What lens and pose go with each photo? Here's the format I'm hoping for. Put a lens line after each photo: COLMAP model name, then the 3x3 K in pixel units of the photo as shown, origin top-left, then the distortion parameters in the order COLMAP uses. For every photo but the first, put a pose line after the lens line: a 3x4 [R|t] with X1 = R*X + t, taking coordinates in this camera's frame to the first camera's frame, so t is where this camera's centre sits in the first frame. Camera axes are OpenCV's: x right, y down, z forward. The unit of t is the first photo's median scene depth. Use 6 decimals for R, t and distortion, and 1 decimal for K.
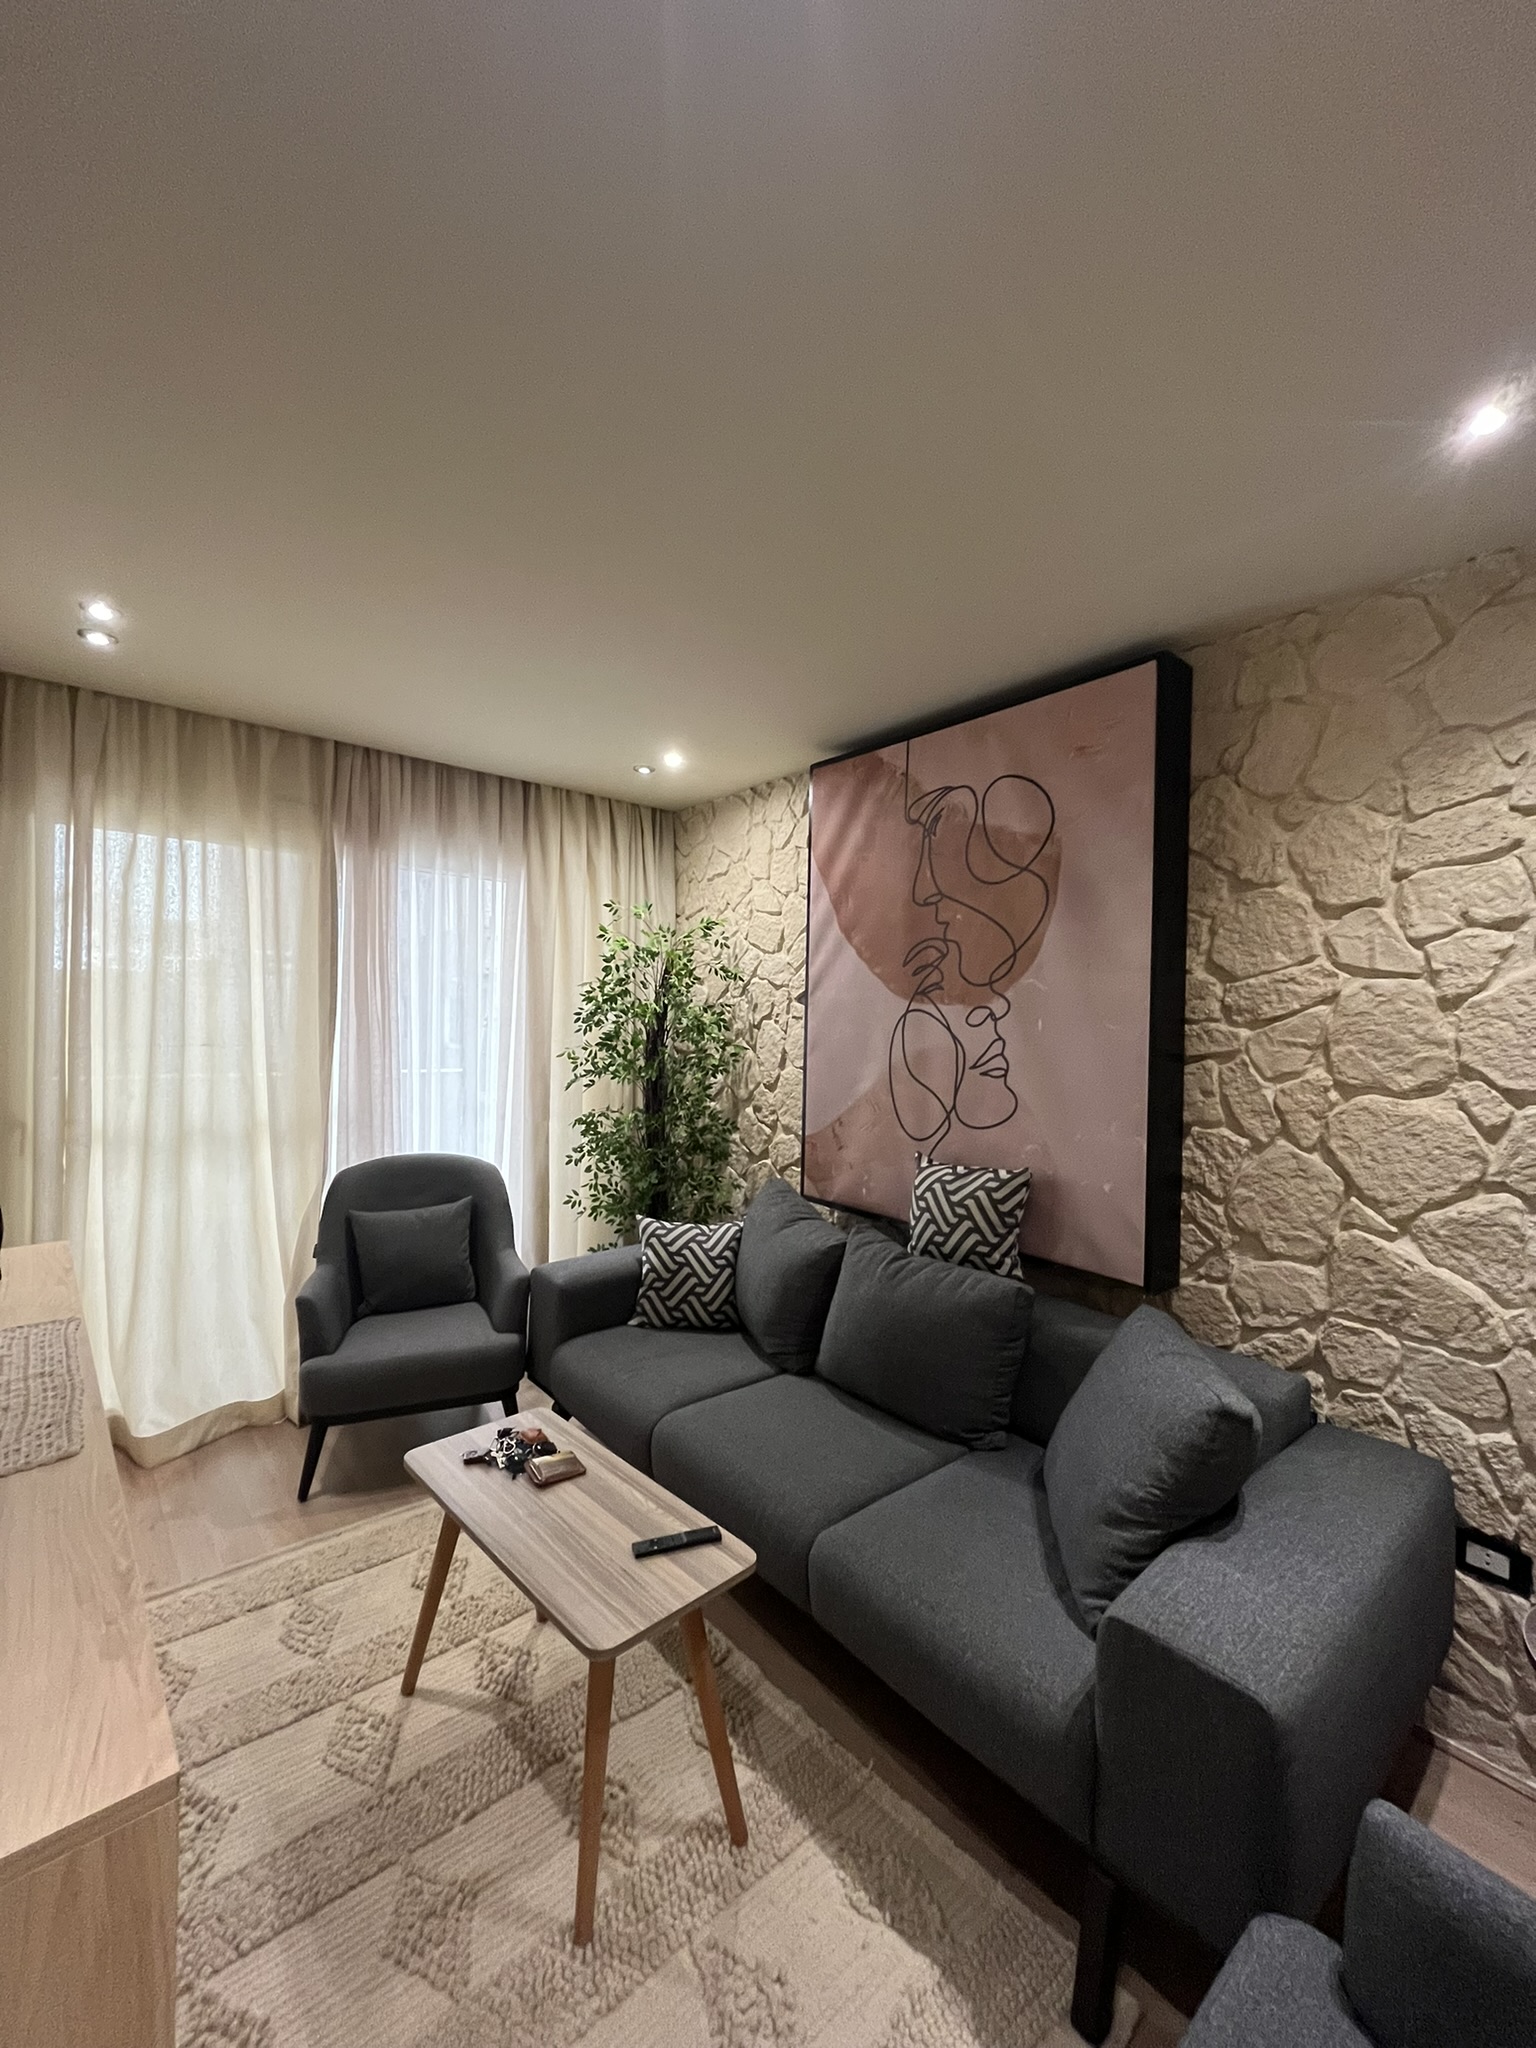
lens RADIAL K [[829.6, 0, 766.7], [0, 829.6, 1020.3], [0, 0, 1]] dist [-0.000149, -0.000085]
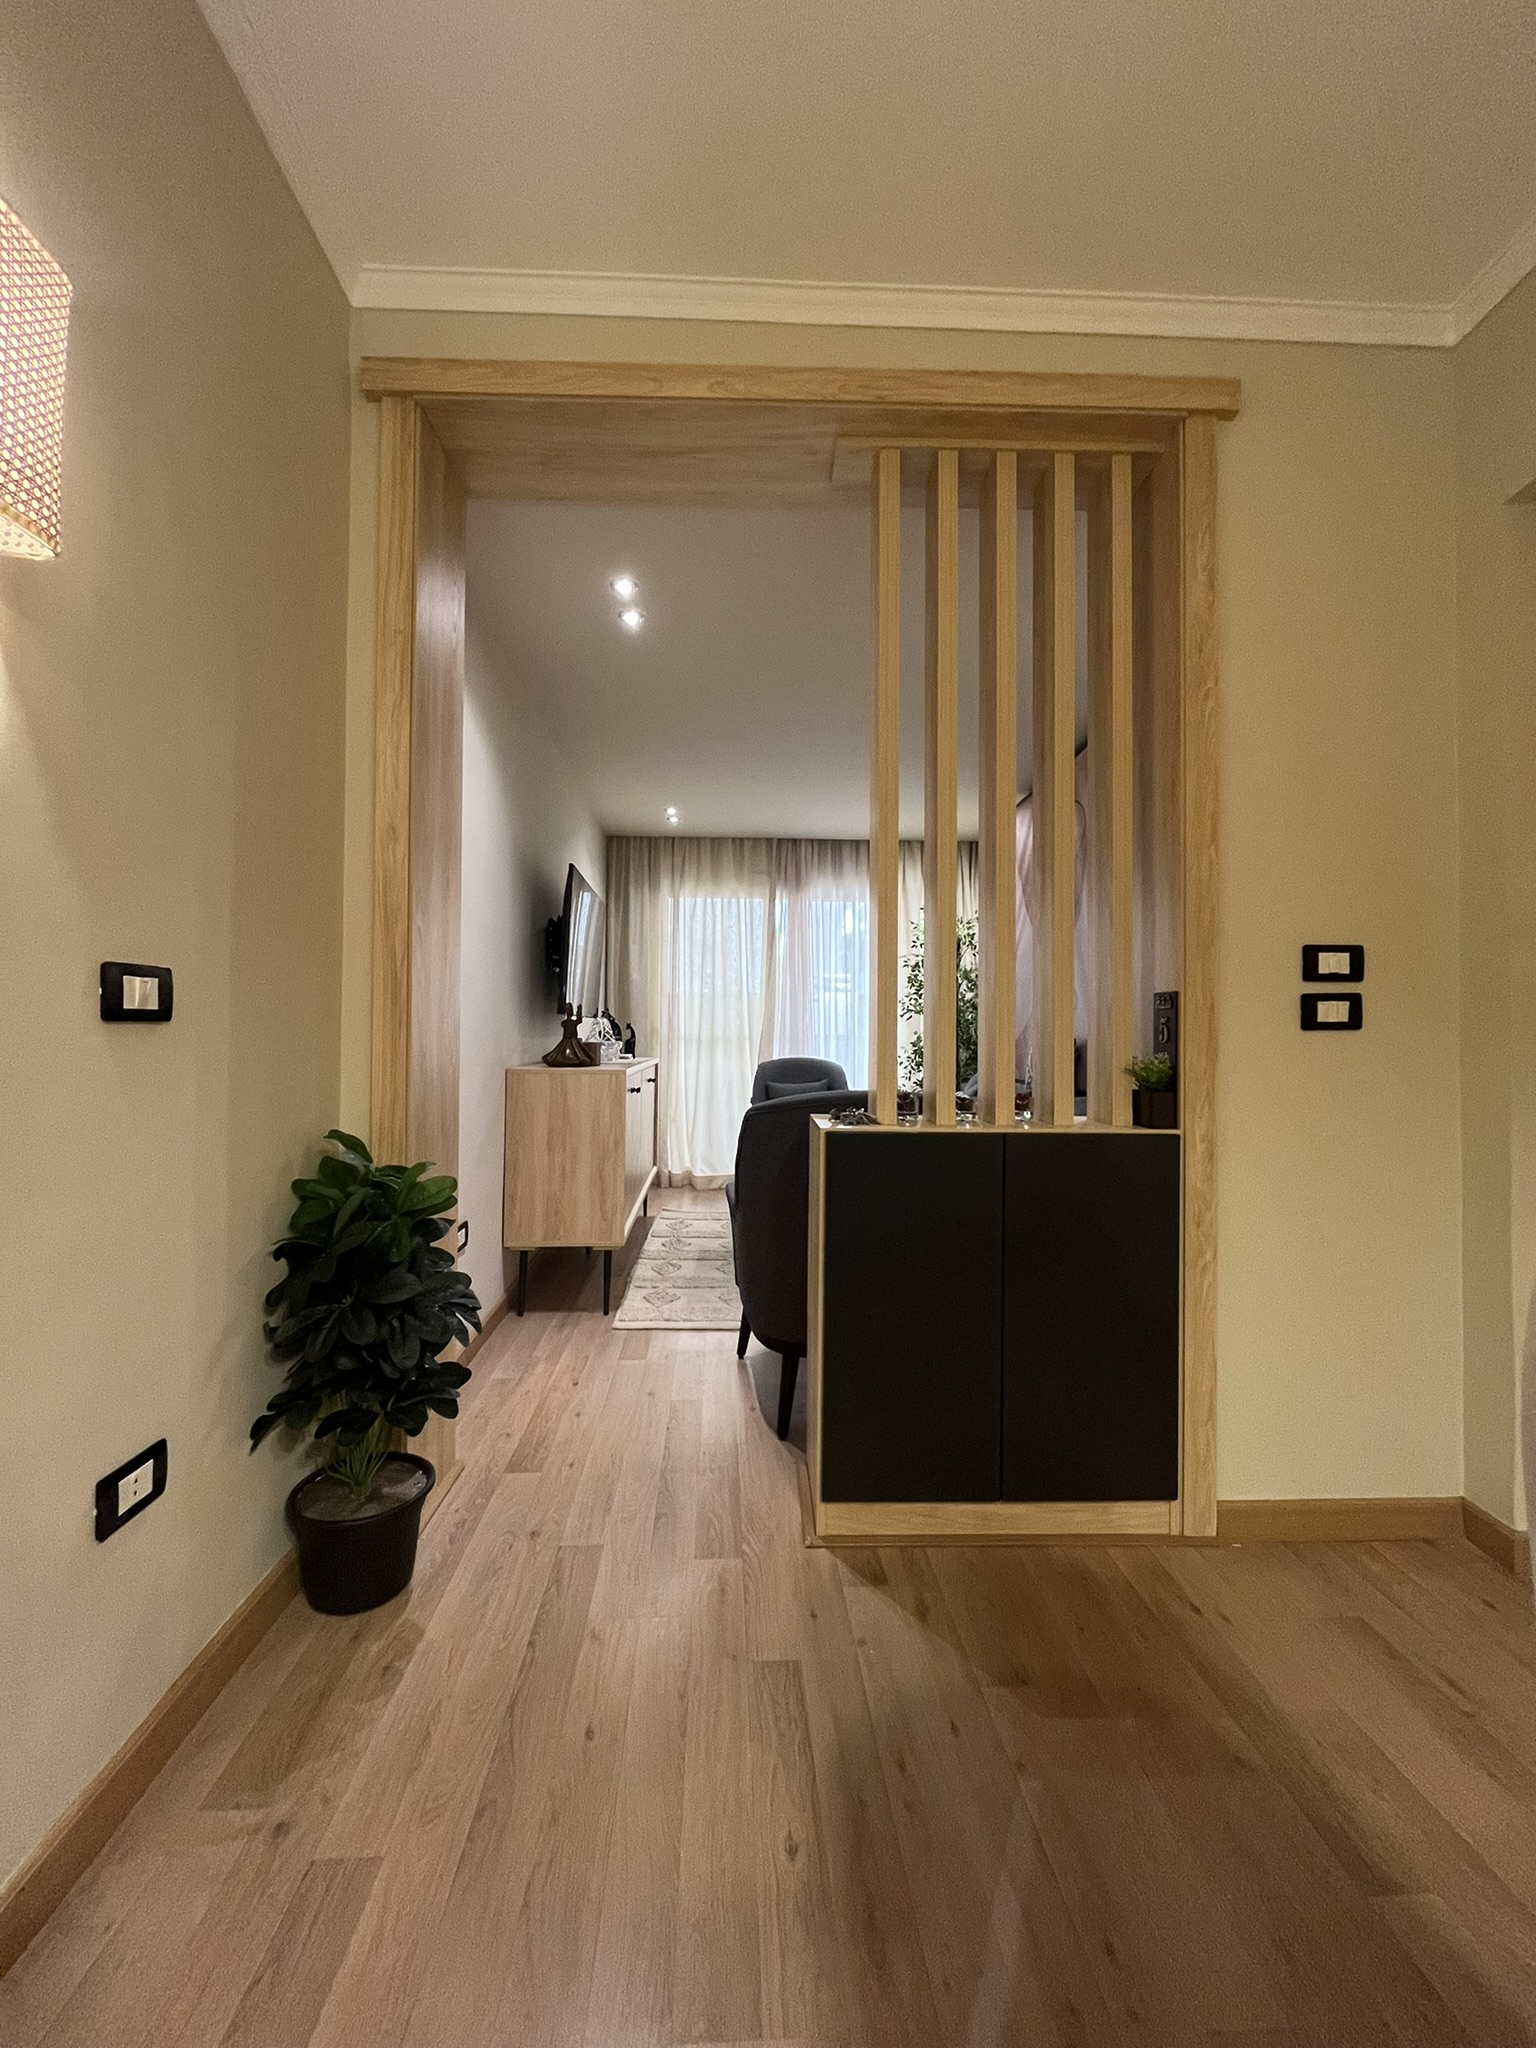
lens RADIAL K [[829.6, 0, 766.7], [0, 829.6, 1020.3], [0, 0, 1]] dist [-0.000149, -0.000085]
pose [[0.781814, -0.024979, -0.623011, 0.695197], [0.002158, 0.999300, -0.037359, 0.167728], [0.623508, 0.027863, 0.781321, -0.544928]]
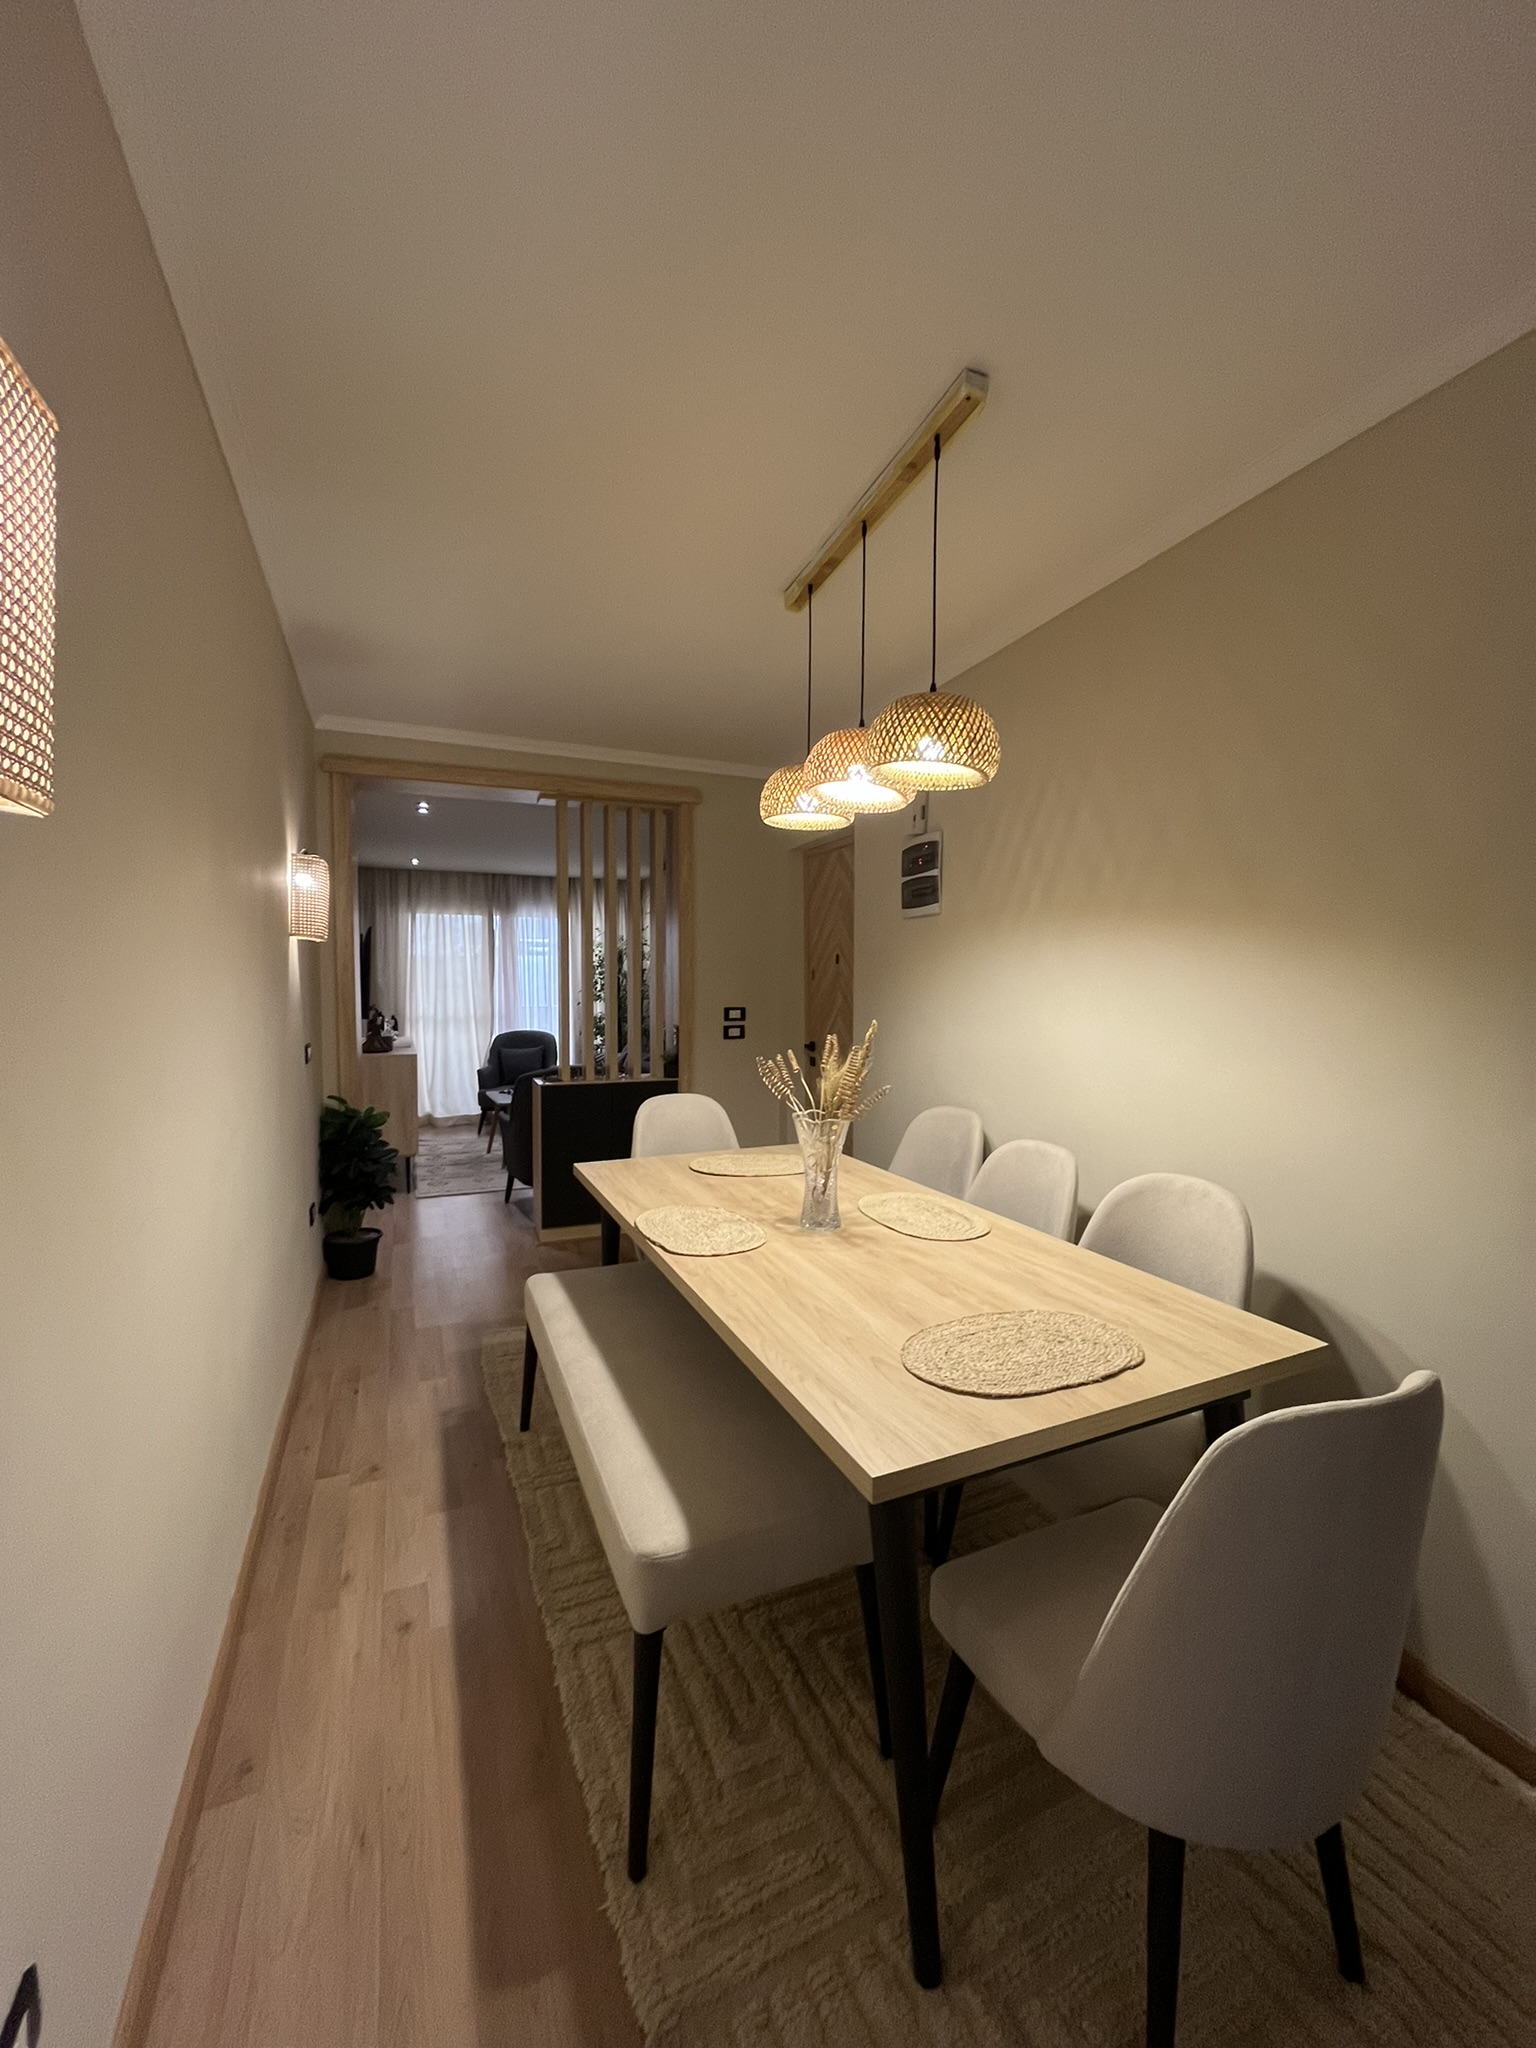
lens RADIAL K [[820.7, 0, 768.0], [0, 820.7, 1024.0], [0, 0, 1]] dist [-0.003205, 0.000032]
pose [[0.952778, 0.001334, -0.303665, 1.217418], [0.011475, 0.999118, 0.040392, 0.054247], [0.303451, -0.041969, 0.951922, -1.366329]]
